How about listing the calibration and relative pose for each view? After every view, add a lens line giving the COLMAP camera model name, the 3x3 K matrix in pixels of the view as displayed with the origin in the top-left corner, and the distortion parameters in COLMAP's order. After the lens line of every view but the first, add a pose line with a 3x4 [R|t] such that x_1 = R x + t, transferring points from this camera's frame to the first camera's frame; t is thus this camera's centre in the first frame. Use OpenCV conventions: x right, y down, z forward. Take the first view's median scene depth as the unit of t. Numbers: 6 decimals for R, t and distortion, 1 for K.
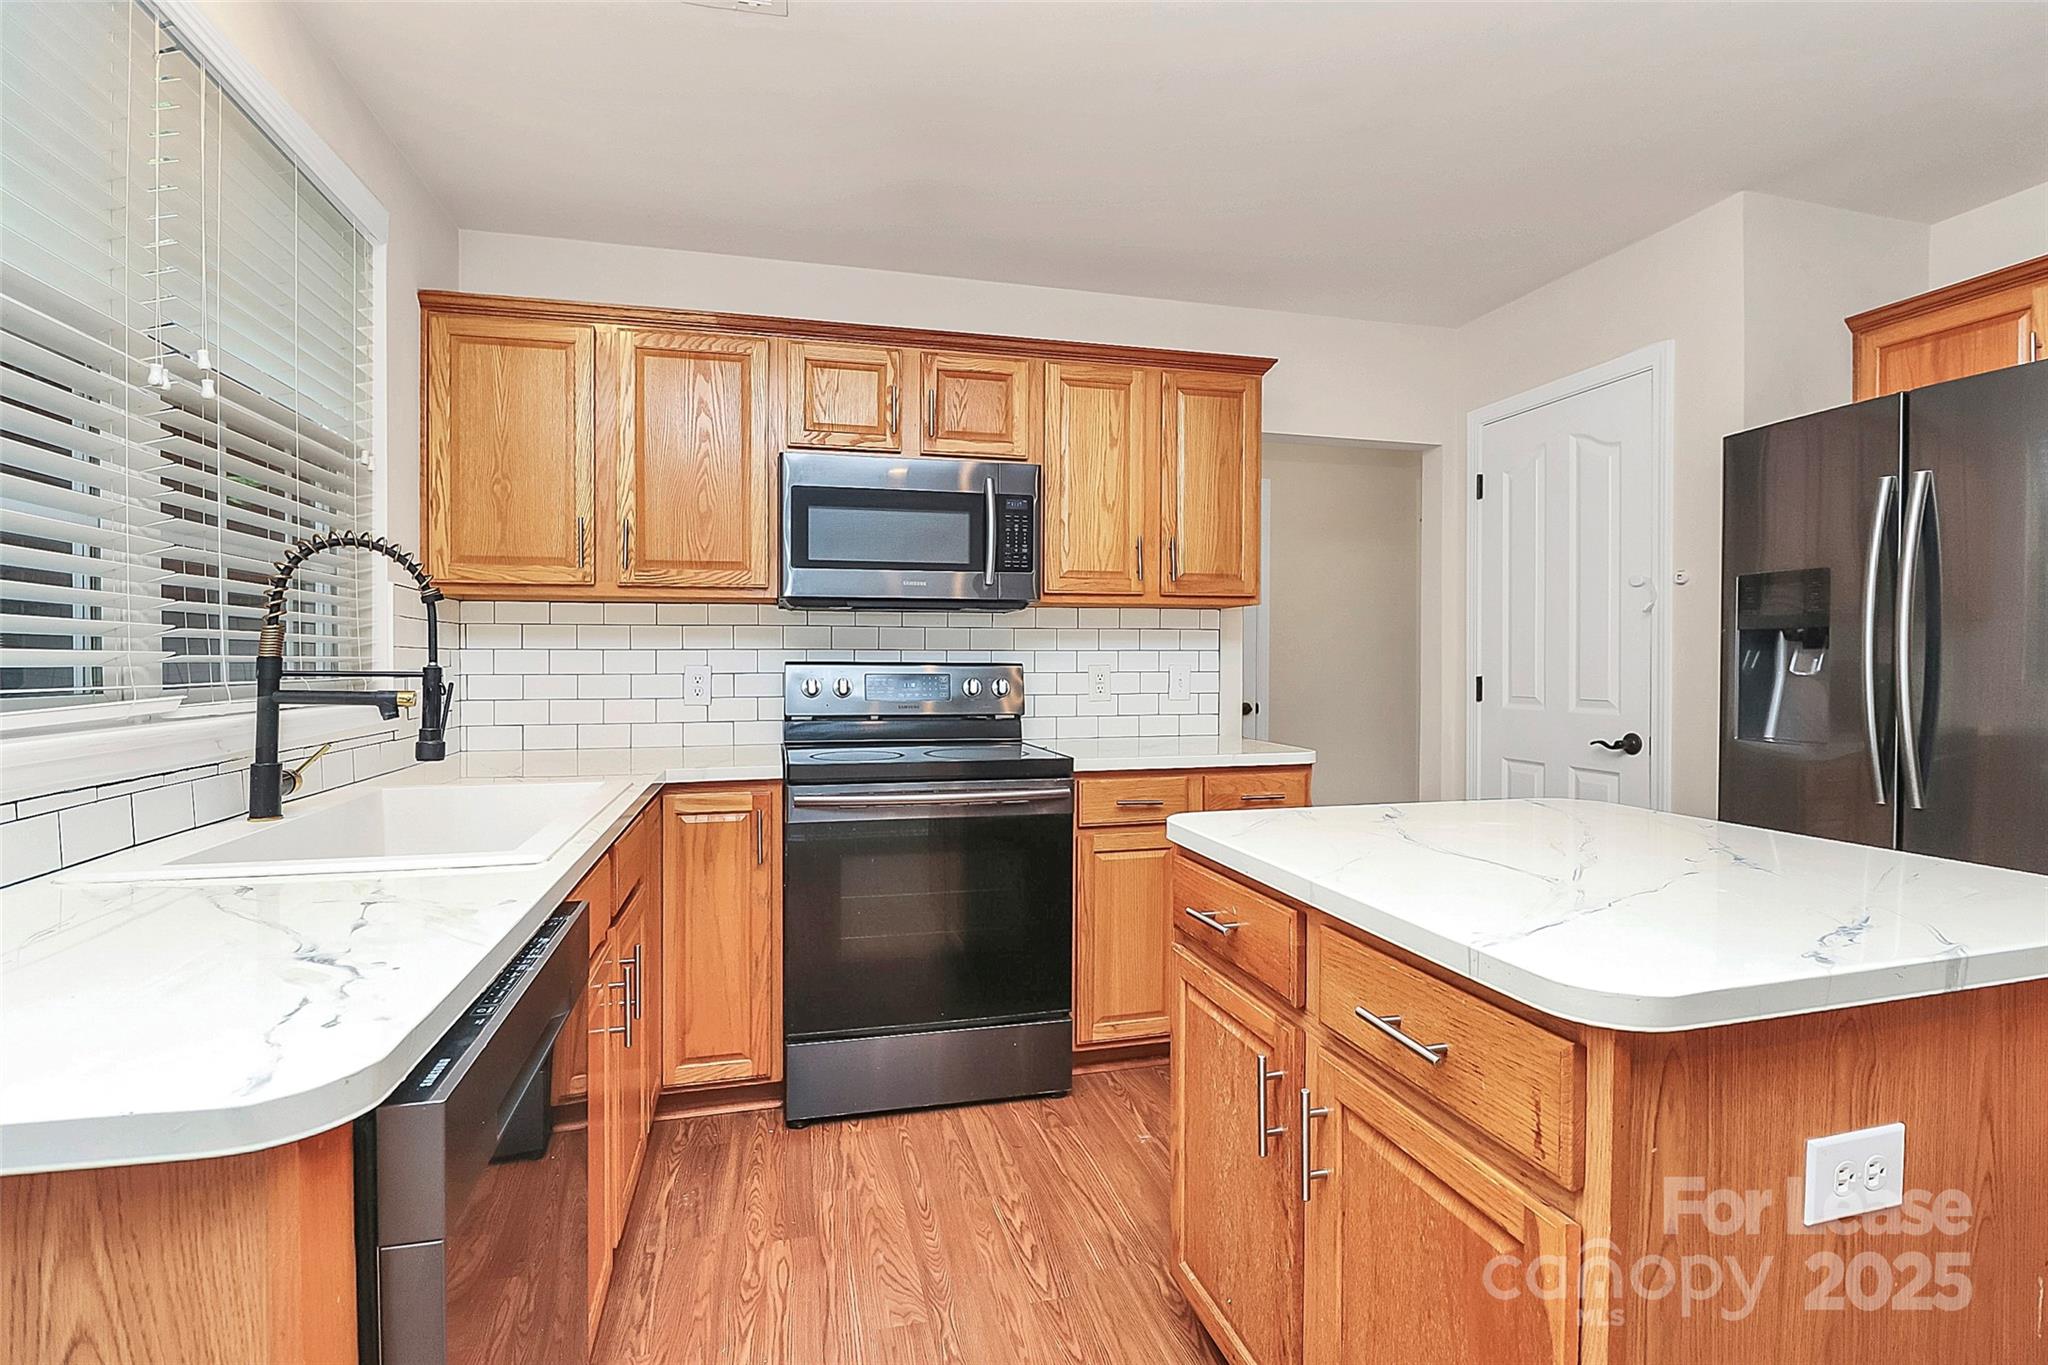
lens RADIAL K [[964.4, 0, 1030.6], [0, 964.4, 662.3], [0, 0, 1]] dist [0.002323, -0.013399]
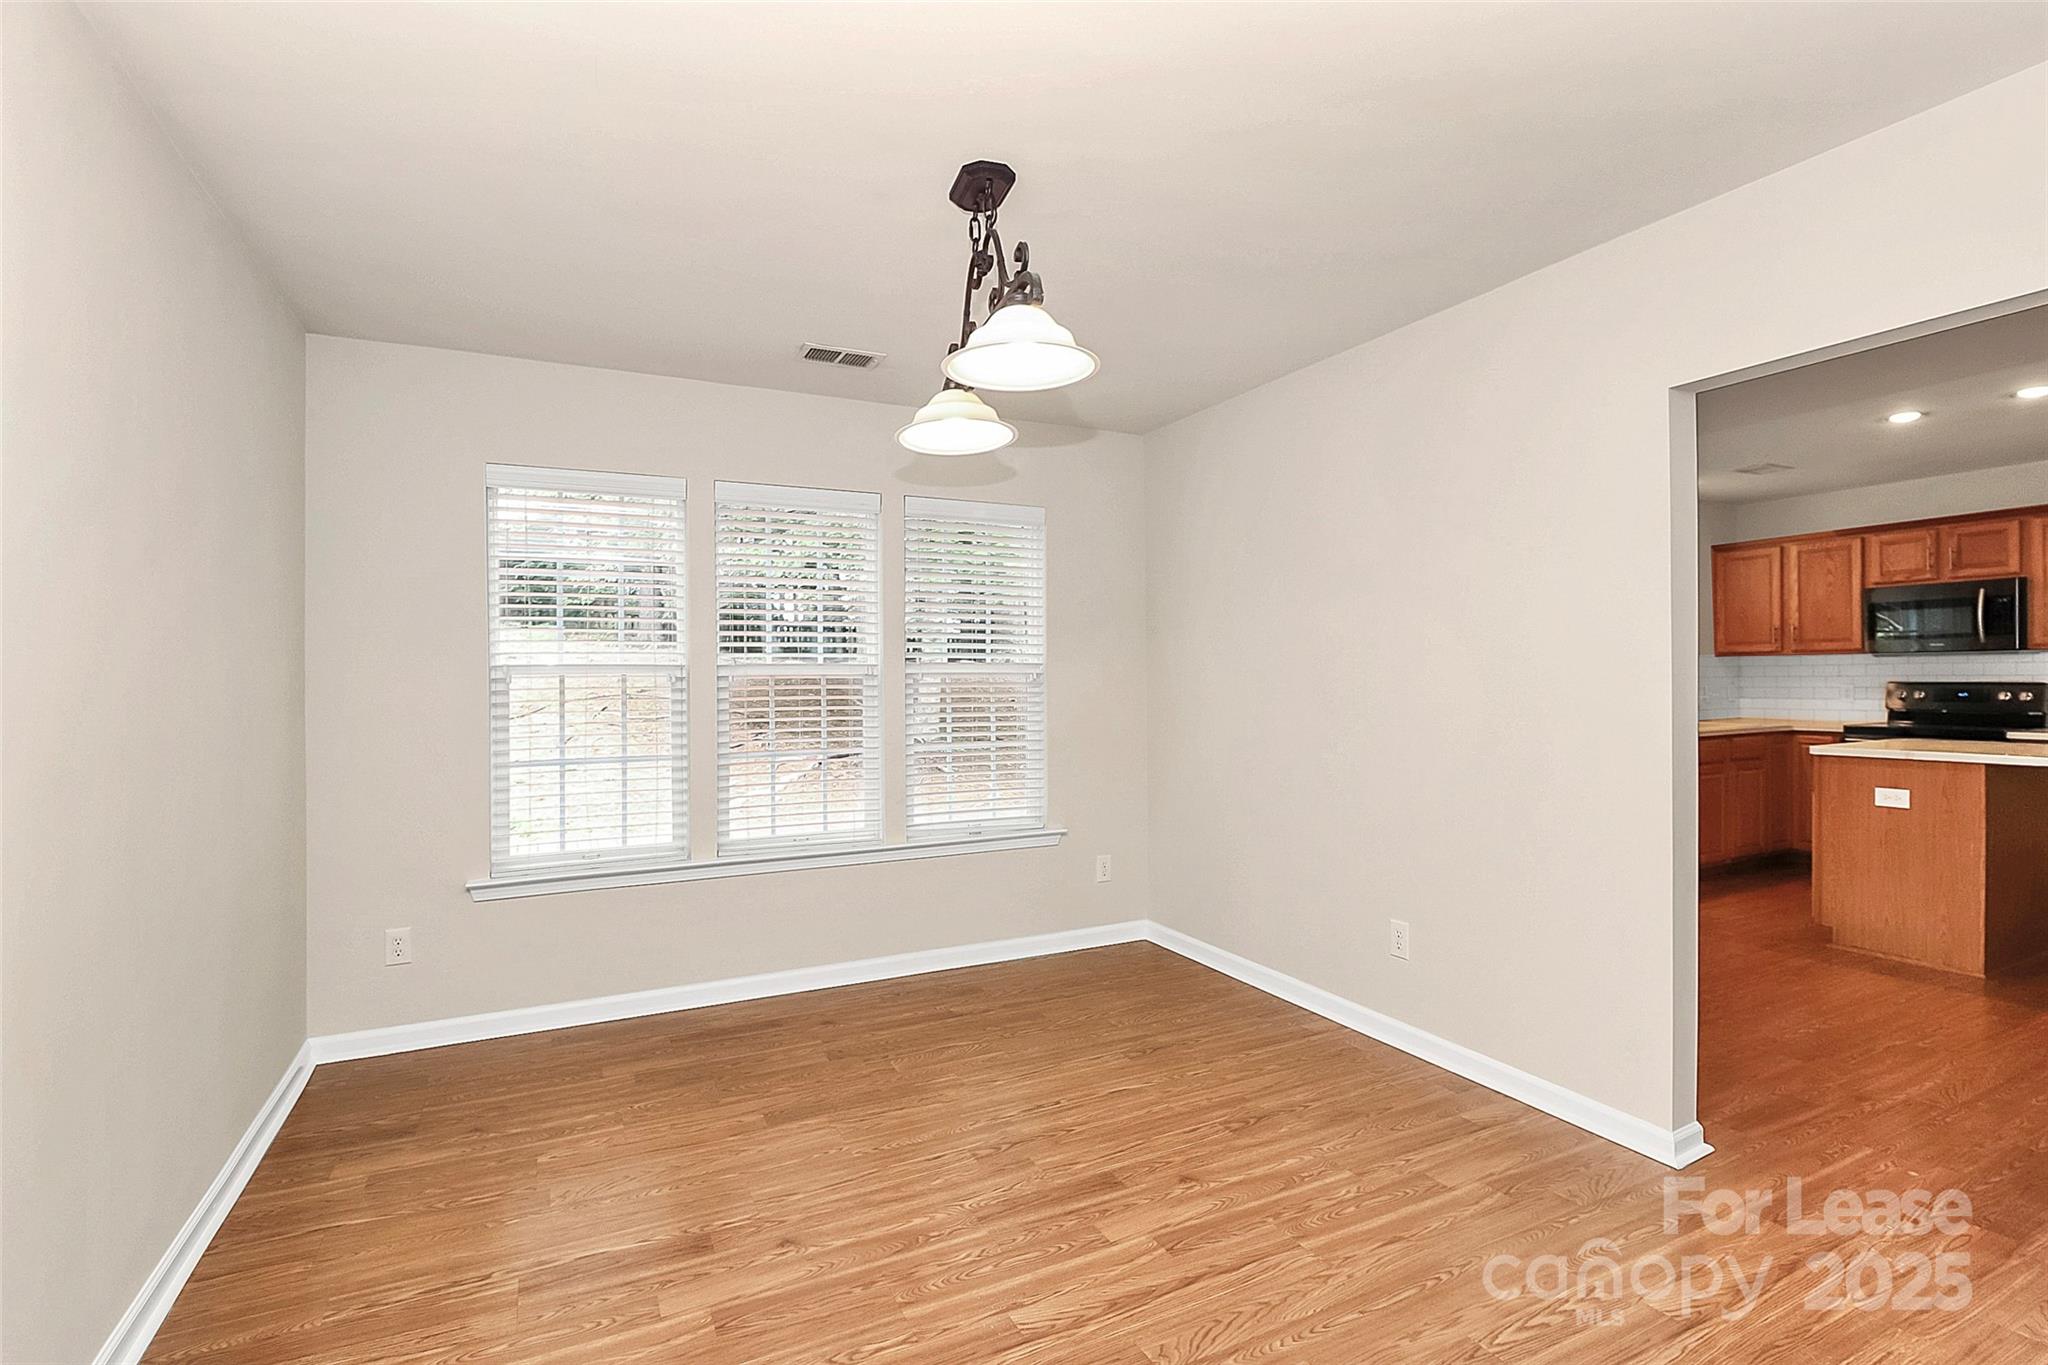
lens RADIAL K [[964.6, 0, 1015.5], [0, 964.6, 673.4], [0, 0, 1]] dist [0.003795, -0.014432]
pose [[0.192403, -0.002934, -0.981312, 1.558468], [0.006987, 0.999974, -0.001619, -0.031463], [0.981291, -0.006545, 0.192418, -1.374546]]
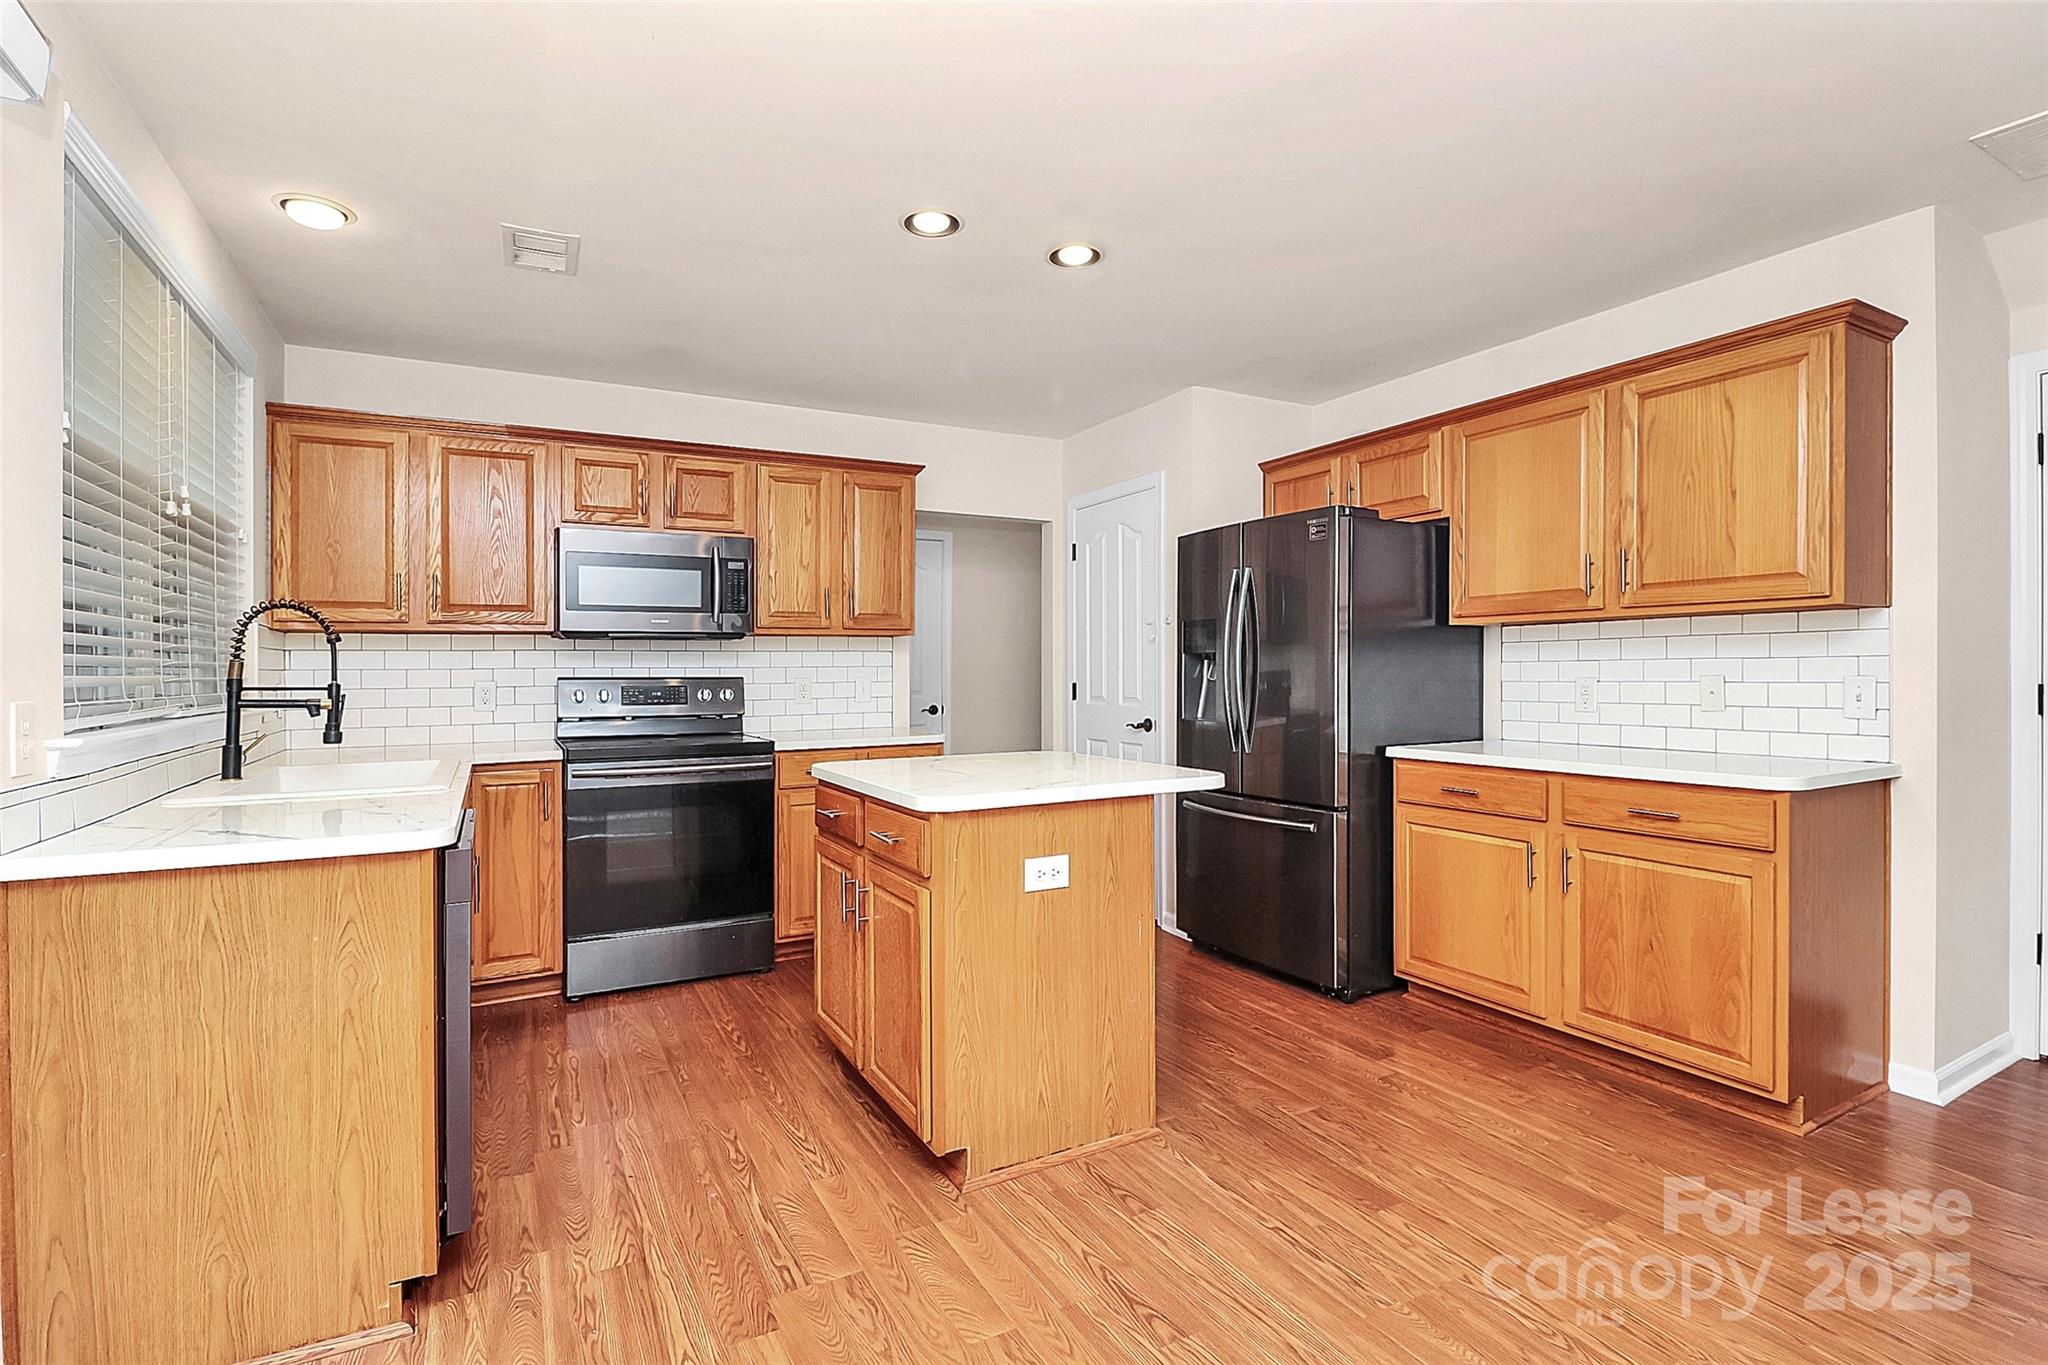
lens RADIAL K [[964.4, 0, 1030.6], [0, 964.4, 662.3], [0, 0, 1]] dist [0.002323, -0.013399]
pose [[0.969836, -0.005326, 0.243701, 0.063470], [0.008040, 0.999916, -0.010145, -0.003296], [-0.243627, 0.011799, 0.969797, -0.516460]]
